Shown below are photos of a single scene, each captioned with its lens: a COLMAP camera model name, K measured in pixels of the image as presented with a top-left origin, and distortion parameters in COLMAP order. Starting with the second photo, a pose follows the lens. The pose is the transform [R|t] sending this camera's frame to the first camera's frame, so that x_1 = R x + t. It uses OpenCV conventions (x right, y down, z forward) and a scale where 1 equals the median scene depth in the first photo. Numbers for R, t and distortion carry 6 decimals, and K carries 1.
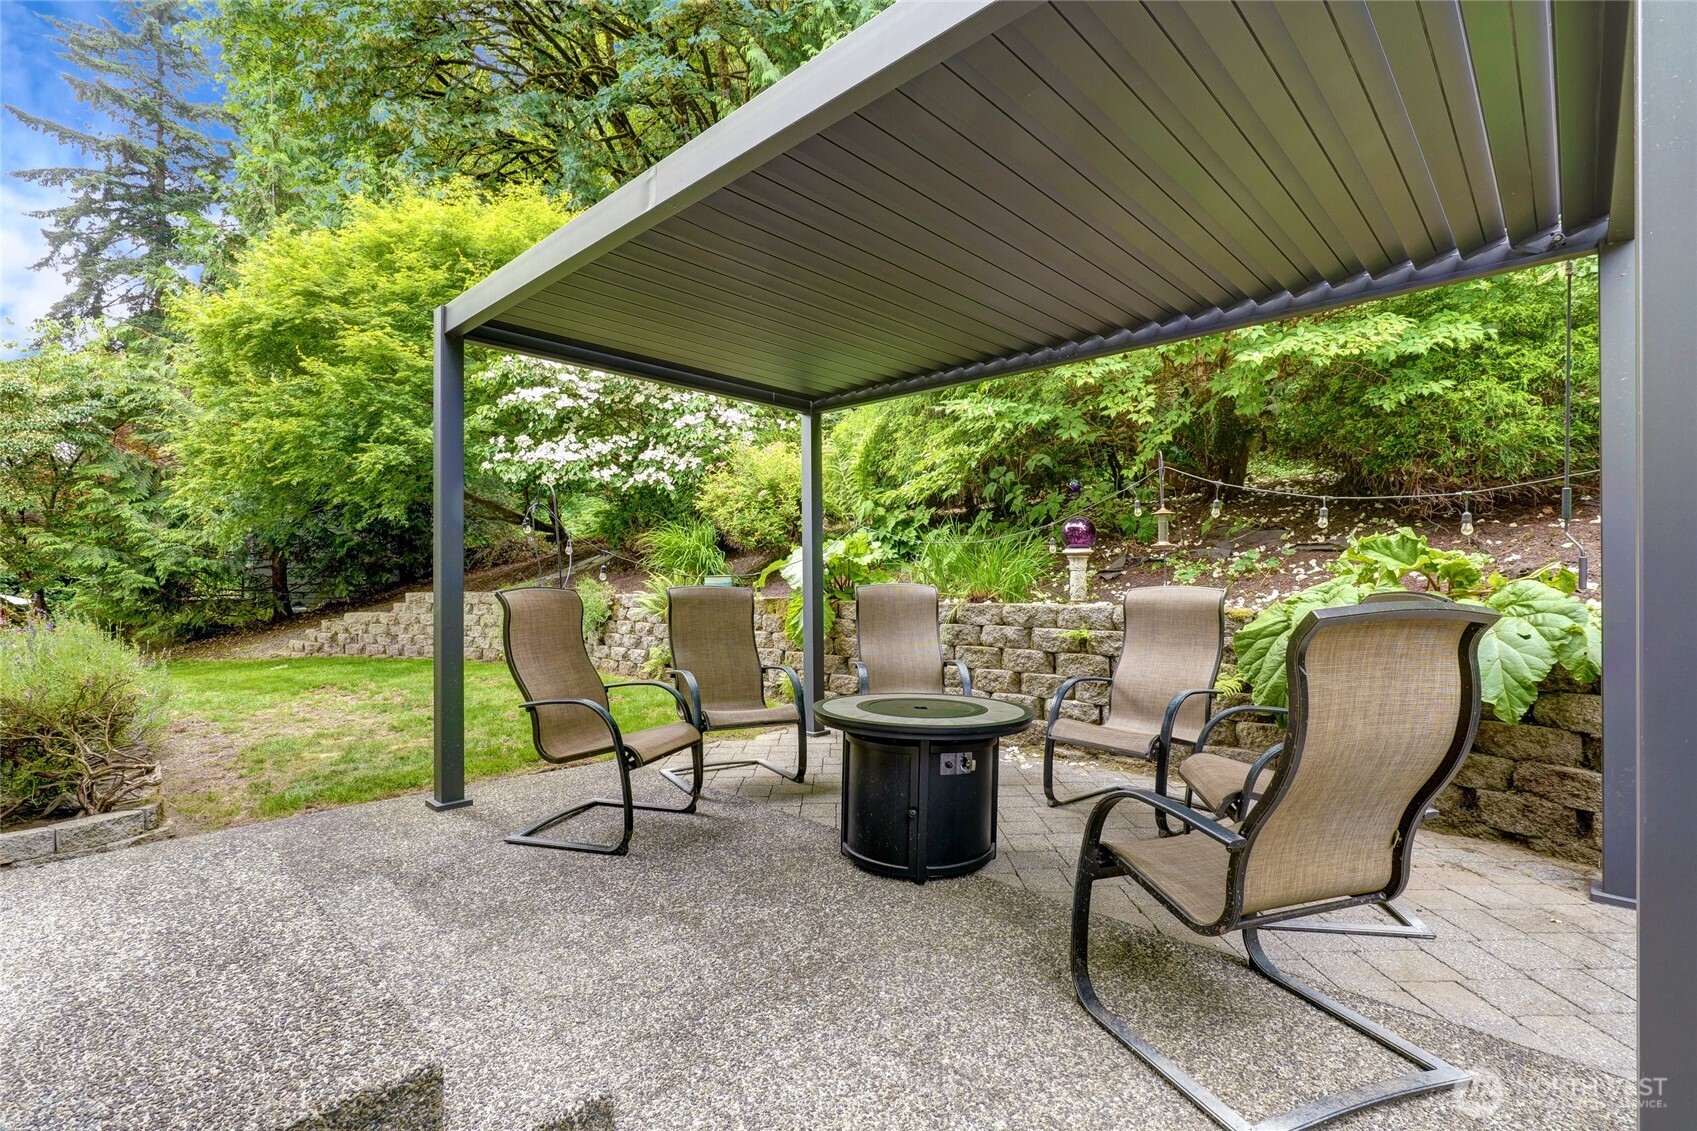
lens RADIAL K [[790.7, 0, 845.4], [0, 790.7, 565.0], [0, 0, 1]] dist [-0.019965, 0.004655]
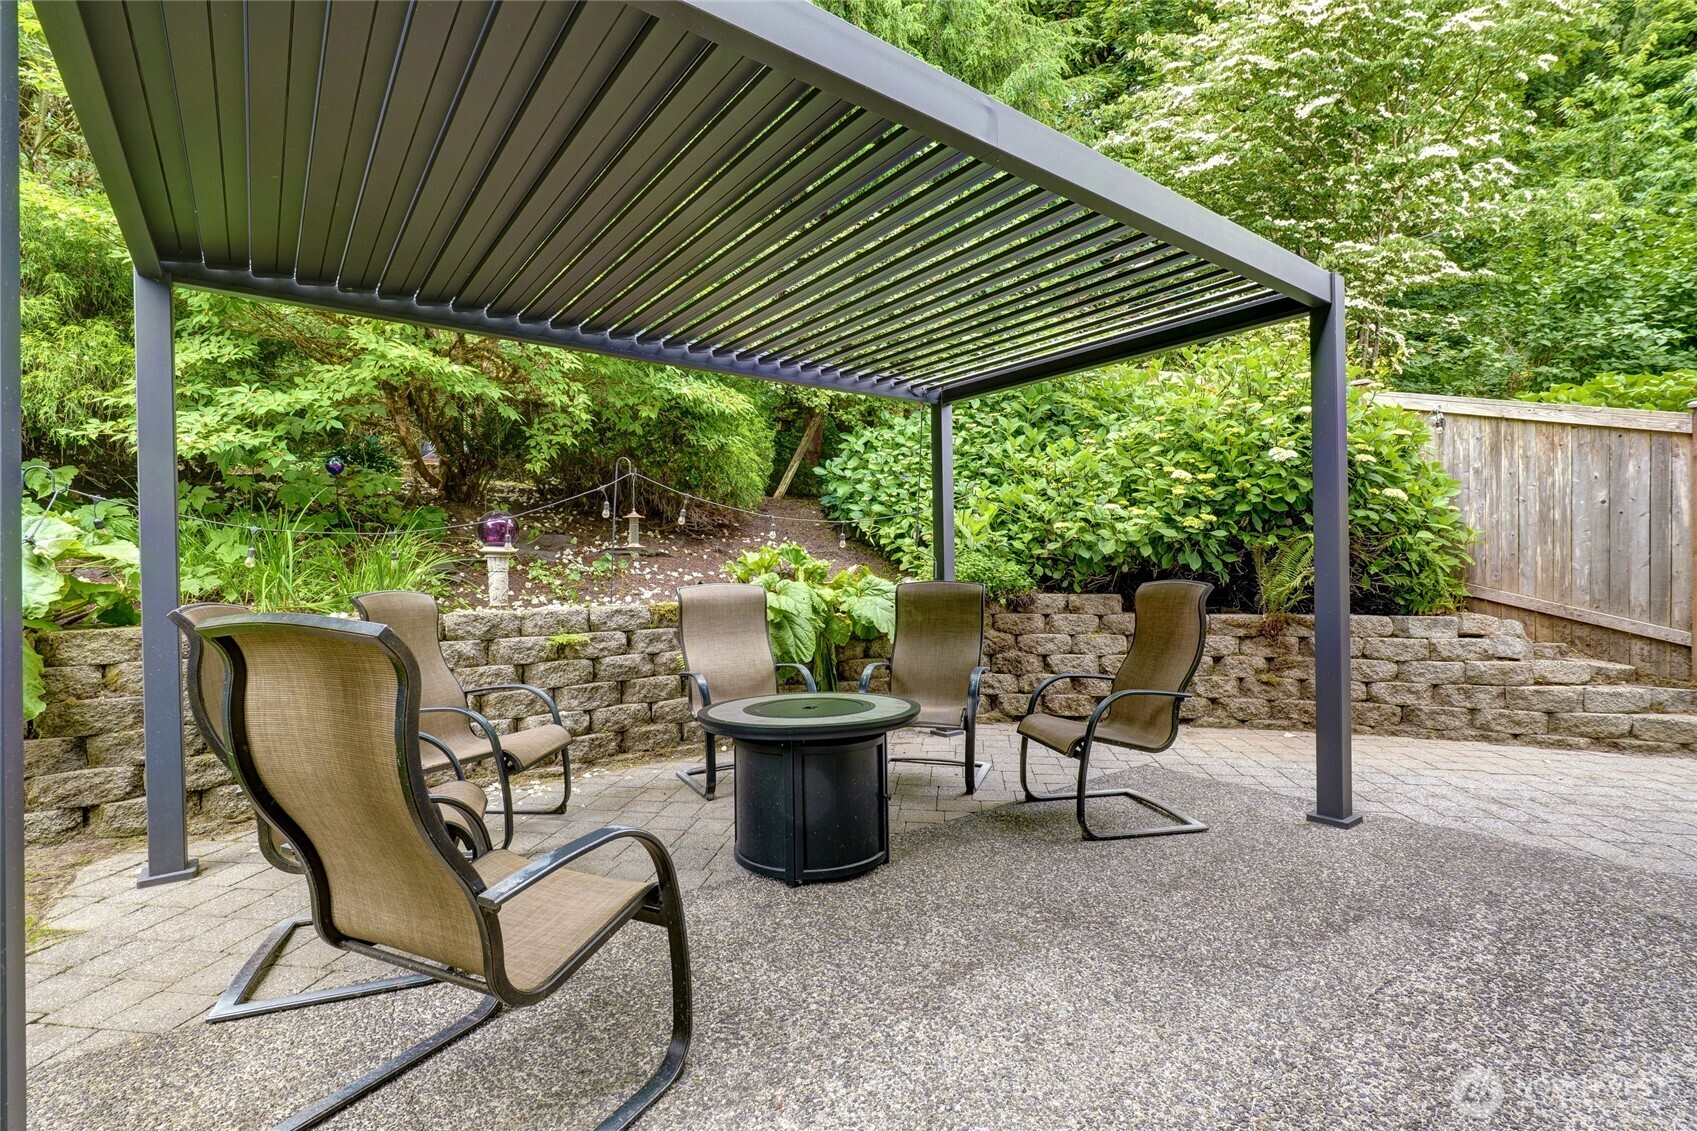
lens RADIAL K [[790.7, 0, 844.1], [0, 790.7, 571.3], [0, 0, 1]] dist [-0.019965, 0.004655]
pose [[0.145262, -0.002181, 0.989391, -0.245119], [0.002404, 0.999995, 0.001851, 0.002690], [-0.989390, 0.002110, 0.145267, 0.228606]]
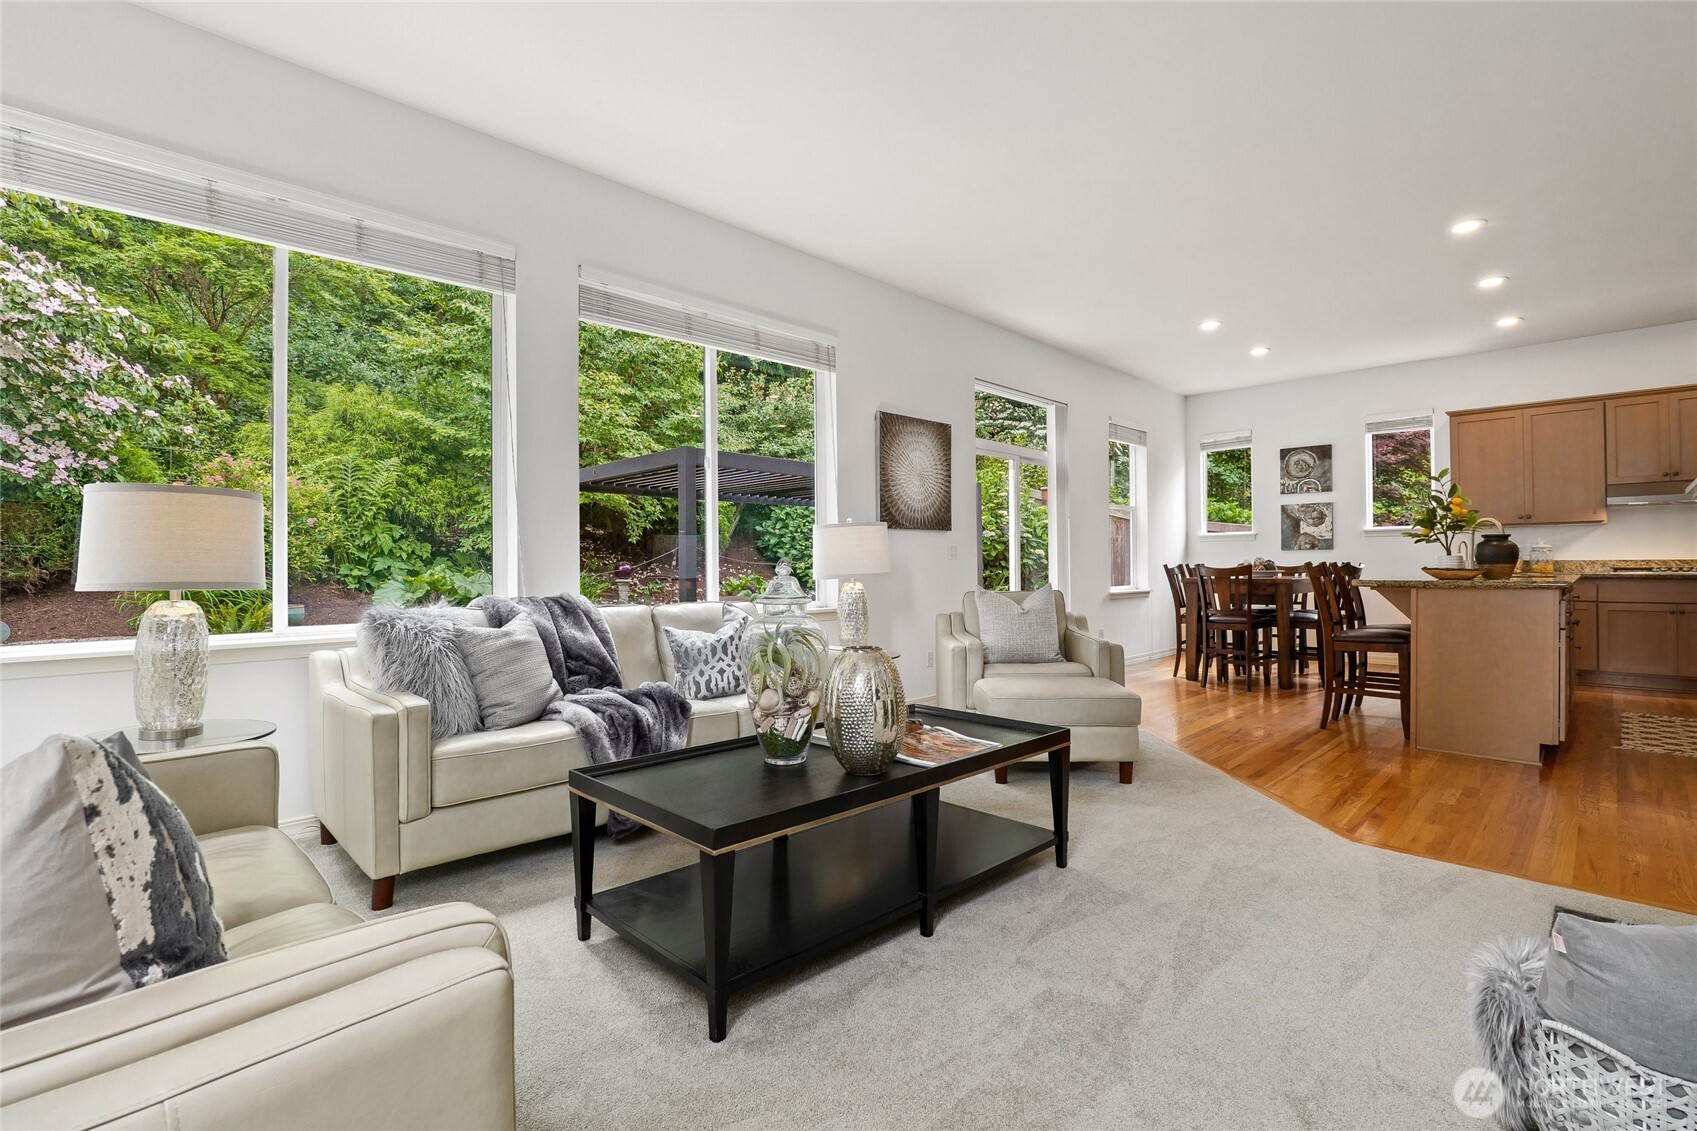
lens RADIAL K [[790.7, 0, 846.5], [0, 790.7, 563.1], [0, 0, 1]] dist [-0.019965, 0.004655]
pose [[-0.003681, 0.007914, 0.999962, -0.733638], [0.002239, 0.999966, -0.007906, -0.019942], [-0.999991, 0.002210, -0.003698, 0.222330]]
